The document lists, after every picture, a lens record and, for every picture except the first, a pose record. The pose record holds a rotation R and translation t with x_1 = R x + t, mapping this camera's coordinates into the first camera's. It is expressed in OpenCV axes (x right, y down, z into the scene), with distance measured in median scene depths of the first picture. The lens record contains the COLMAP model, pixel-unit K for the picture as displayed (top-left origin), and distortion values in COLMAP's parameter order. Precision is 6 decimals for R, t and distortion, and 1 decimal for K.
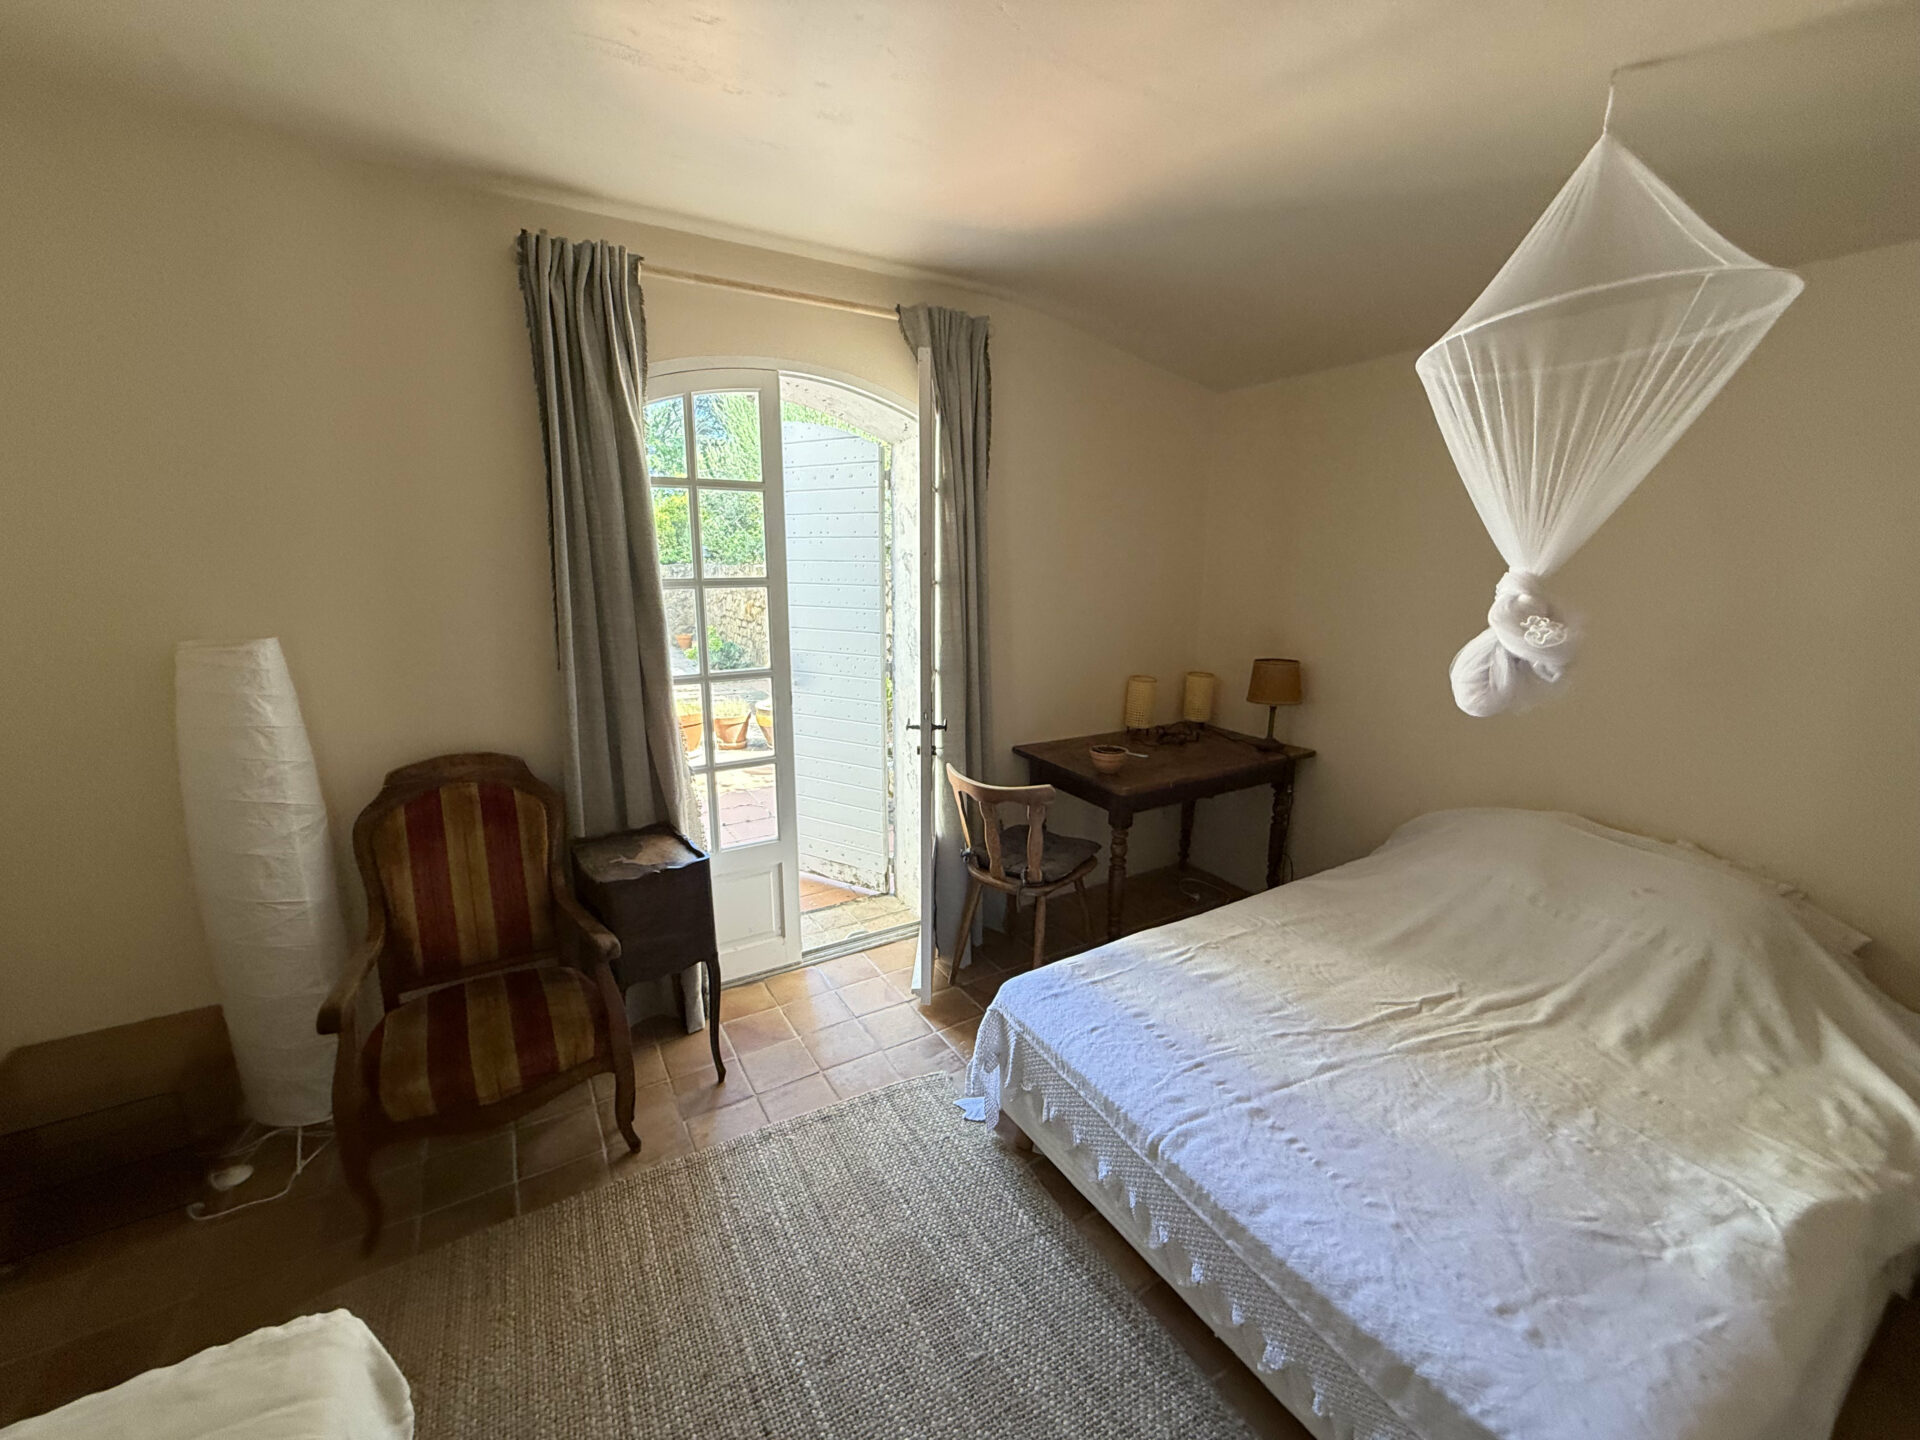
lens RADIAL K [[763.9, 0, 954.9], [0, 763.9, 721.4], [0, 0, 1]] dist [0.000810, -0.000423]
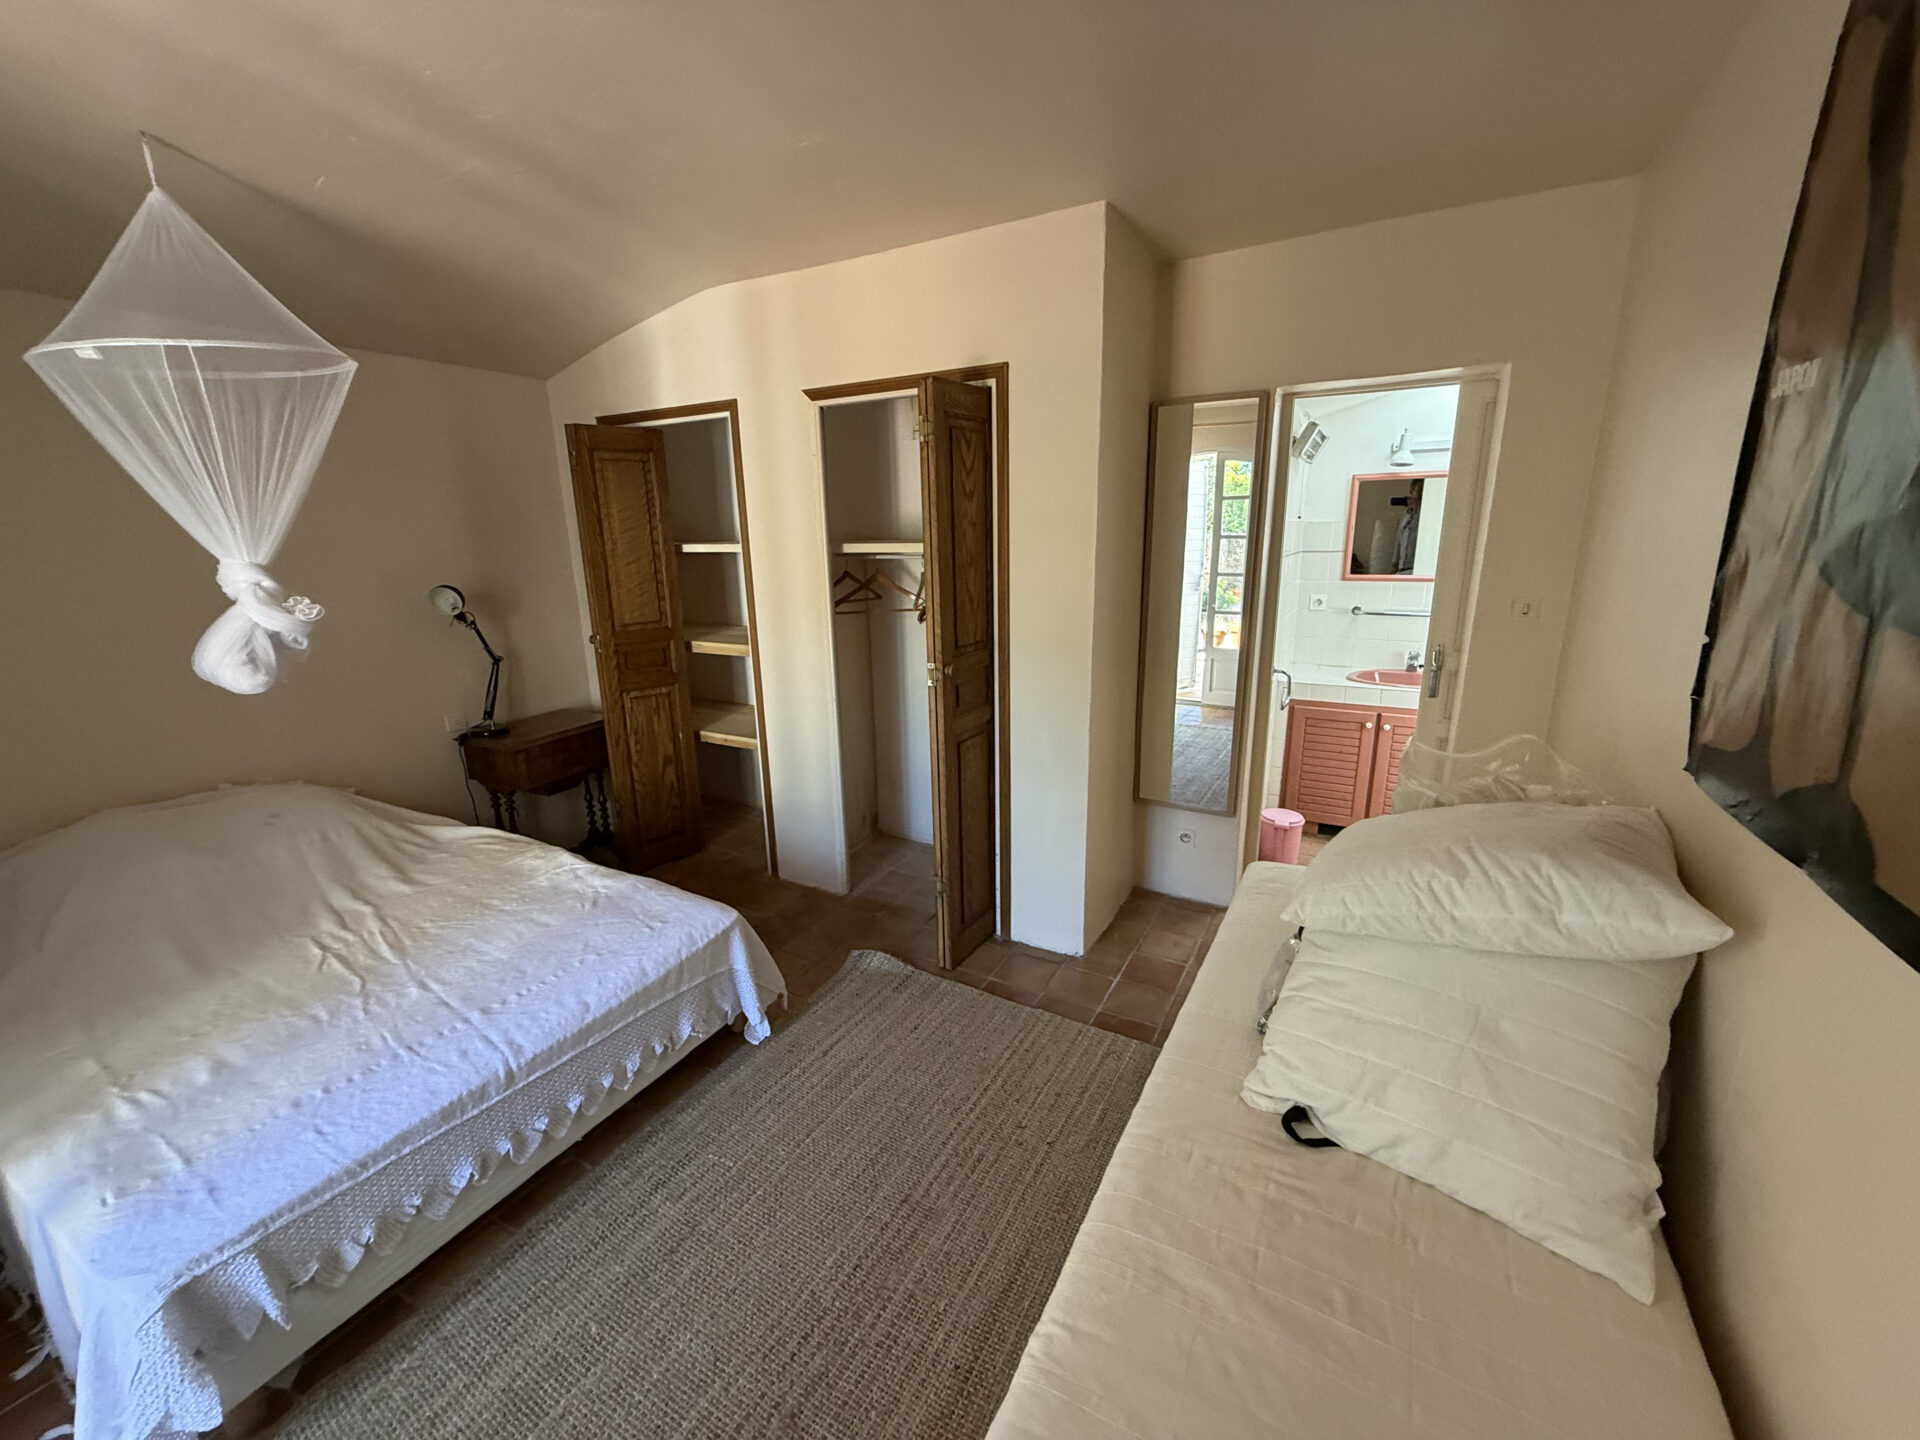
lens RADIAL K [[763.9, 0, 956.9], [0, 763.9, 719.7], [0, 0, 1]] dist [0.000810, -0.000423]
pose [[-0.508865, -0.204297, 0.836253, -0.805350], [0.200158, 0.916728, 0.345754, -0.158398], [-0.837254, 0.343325, -0.425599, 0.661793]]
